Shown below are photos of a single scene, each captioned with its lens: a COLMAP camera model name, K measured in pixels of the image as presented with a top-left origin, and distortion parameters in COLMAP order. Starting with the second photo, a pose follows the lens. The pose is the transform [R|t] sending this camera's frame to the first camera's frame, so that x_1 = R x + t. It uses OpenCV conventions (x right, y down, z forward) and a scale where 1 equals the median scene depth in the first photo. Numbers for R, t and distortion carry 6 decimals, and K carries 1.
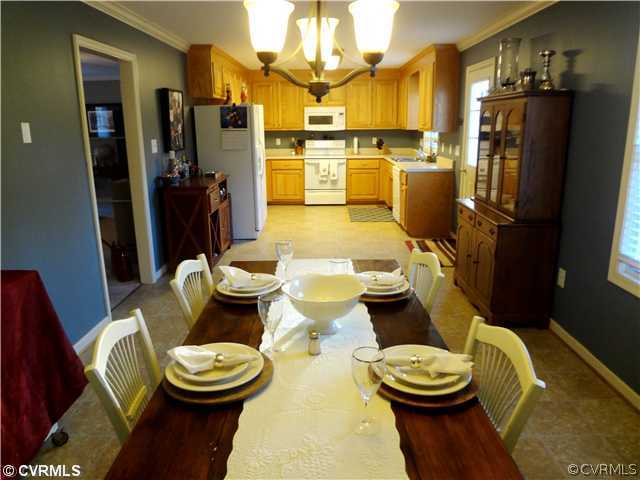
lens RADIAL K [[471.0, 0, 318.9], [0, 471.0, 240.9], [0, 0, 1]] dist [-0.052883, 0.009505]
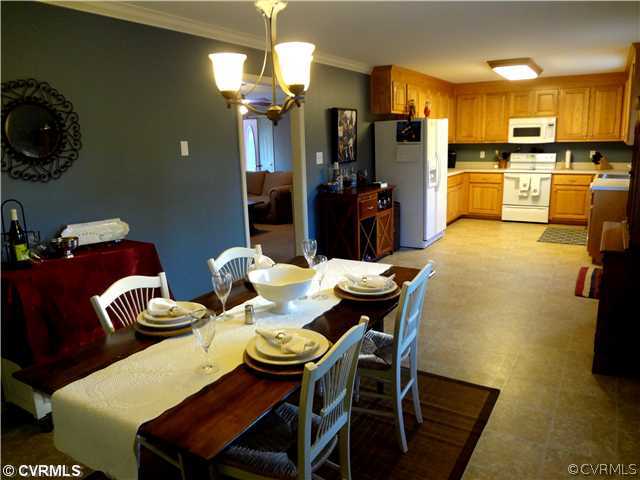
lens RADIAL K [[471.0, 0, 322.0], [0, 471.0, 240.7], [0, 0, 1]] dist [-0.052883, 0.009505]
pose [[0.861804, 0.091856, -0.498855, 0.169654], [-0.103965, 0.994575, 0.003527, -0.001580], [0.496472, 0.048824, 0.866679, -0.003079]]
